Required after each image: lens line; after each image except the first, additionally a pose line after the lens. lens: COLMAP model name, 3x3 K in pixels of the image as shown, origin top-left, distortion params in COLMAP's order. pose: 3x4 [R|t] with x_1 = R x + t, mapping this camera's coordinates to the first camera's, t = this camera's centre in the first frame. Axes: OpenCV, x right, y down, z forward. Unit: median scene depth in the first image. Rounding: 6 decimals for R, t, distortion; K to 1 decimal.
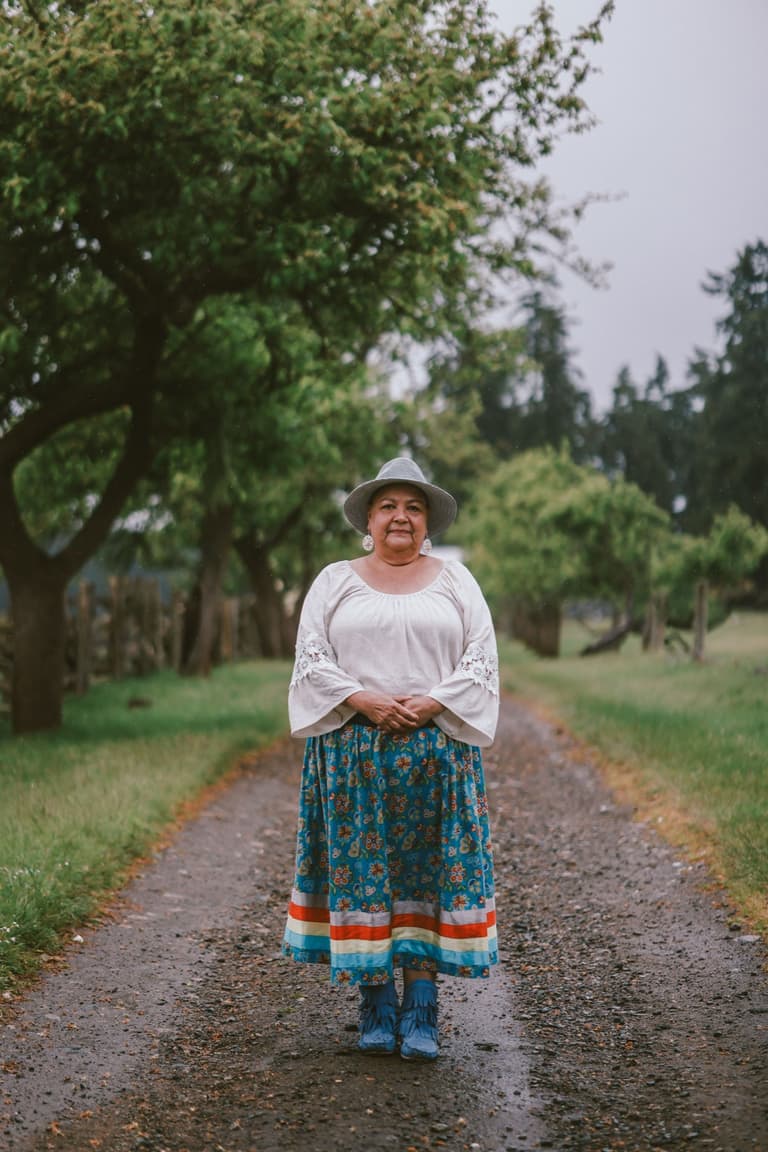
lens RADIAL K [[2550.3, 0, 387.2], [0, 2550.3, 540.2], [0, 0, 1]] dist [-0.078098, 0.244648]
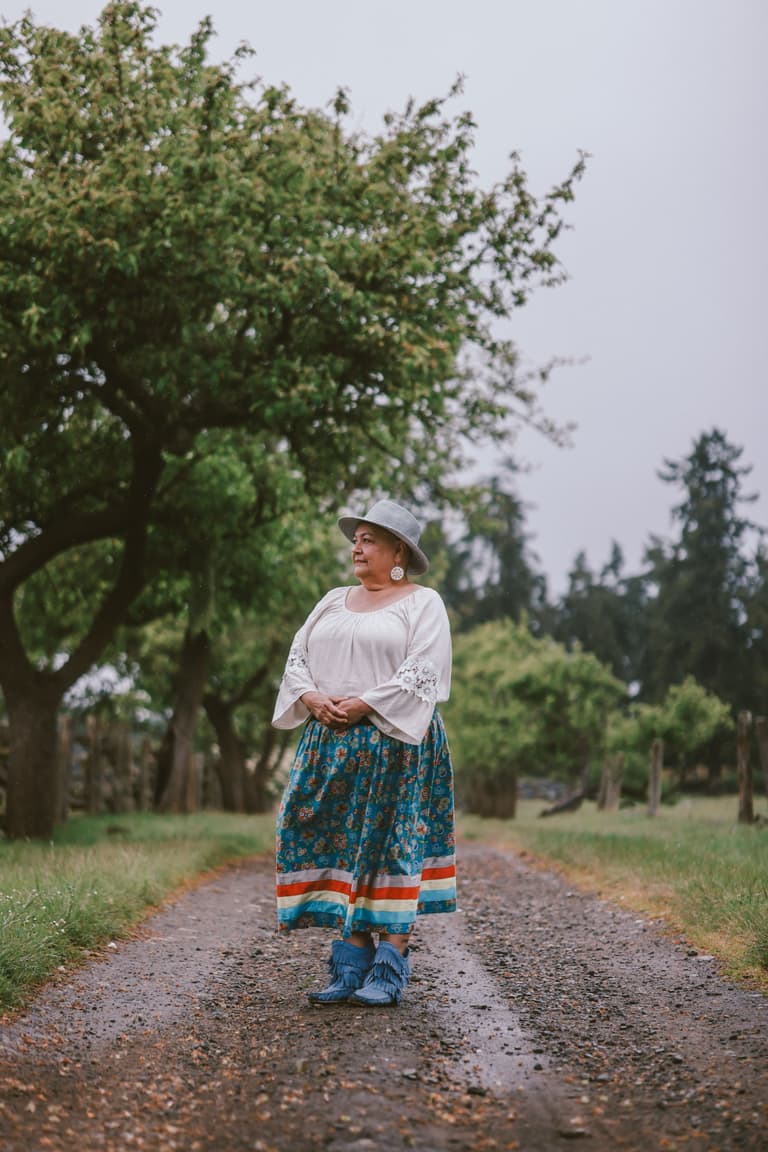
lens RADIAL K [[2538.9, 0, 384.0], [0, 2538.9, 576.0], [0, 0, 1]] dist [-0.025312, 0.160167]
pose [[0.999703, 0.018633, 0.015689, -0.009895], [-0.017697, 0.998170, -0.057821, 0.025653], [-0.016737, 0.057526, 0.998204, -0.061497]]
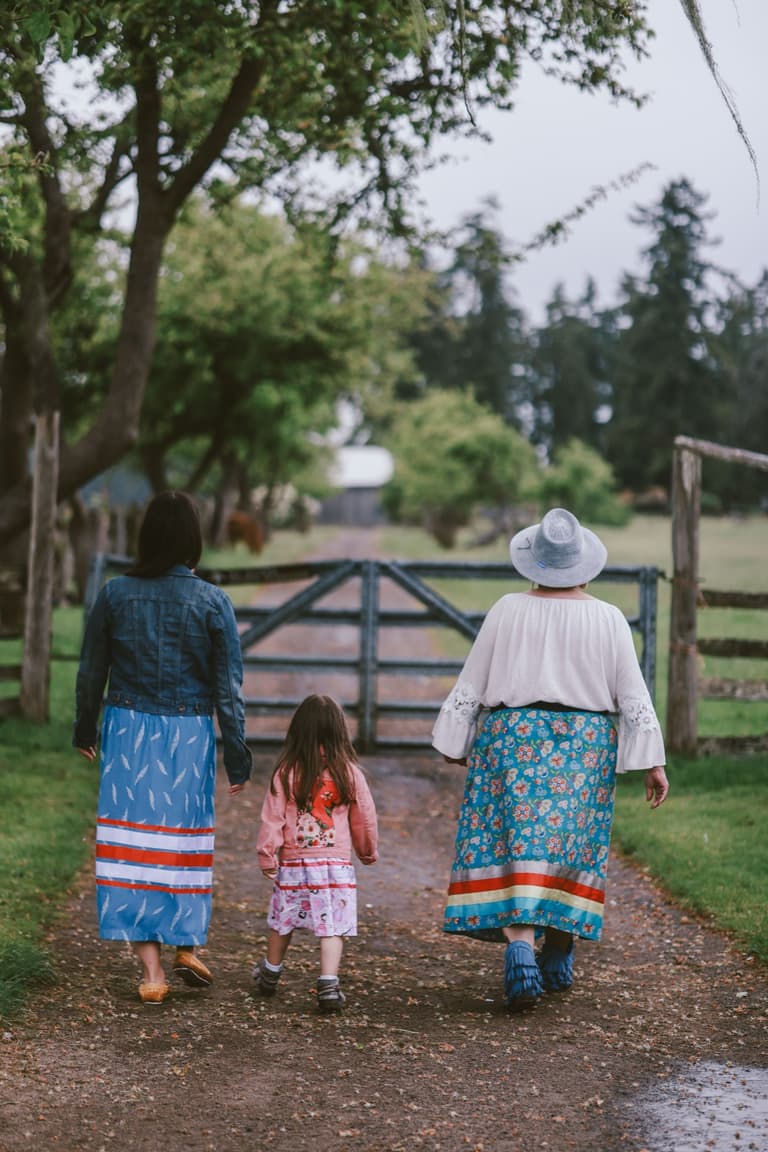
lens RADIAL K [[2480.2, 0, 384.0], [0, 2480.2, 576.0], [0, 0, 1]] dist [0.036933, -0.229923]
pose [[0.998970, 0.038674, 0.023724, -0.002192], [-0.039974, 0.997573, 0.057018, -0.054908], [-0.021461, -0.057907, 0.998091, -1.222268]]
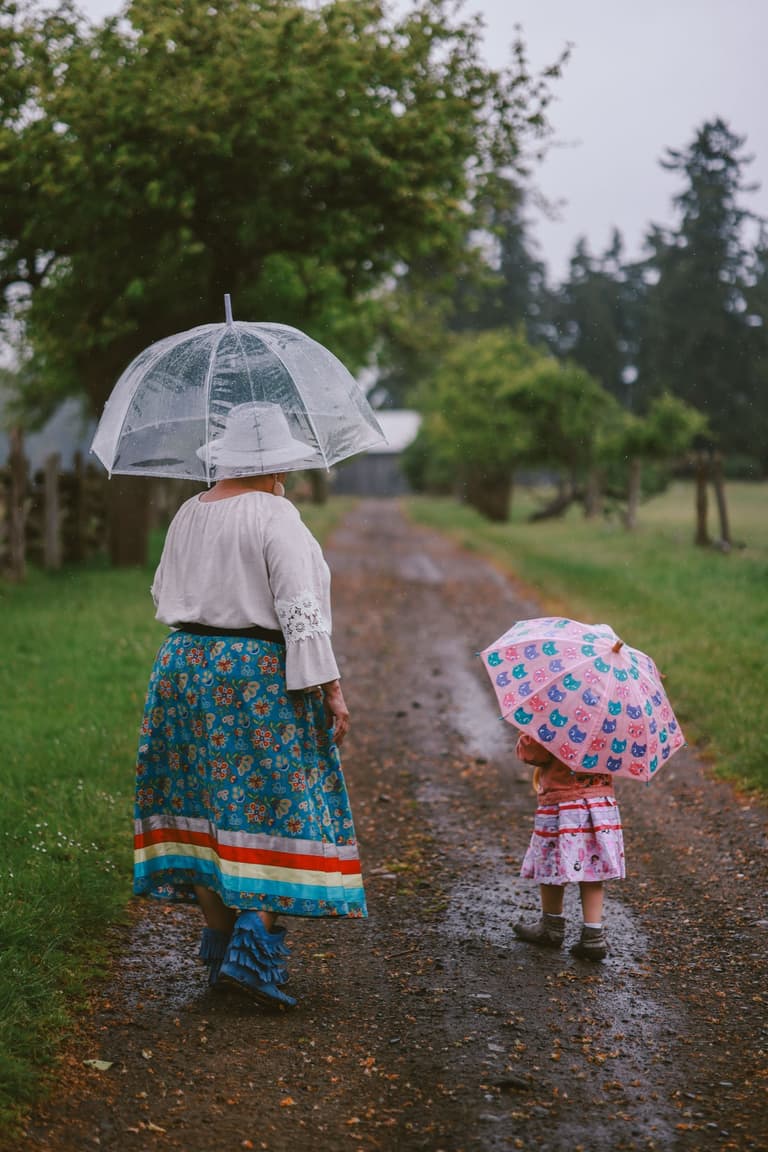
lens RADIAL K [[2538.9, 0, 384.0], [0, 2538.9, 576.0], [0, 0, 1]] dist [-0.025312, 0.160167]
pose [[0.999363, 0.029746, 0.019728, -0.030089], [-0.031038, 0.997149, 0.068784, -0.017952], [-0.017626, -0.069353, 0.997436, -0.380939]]
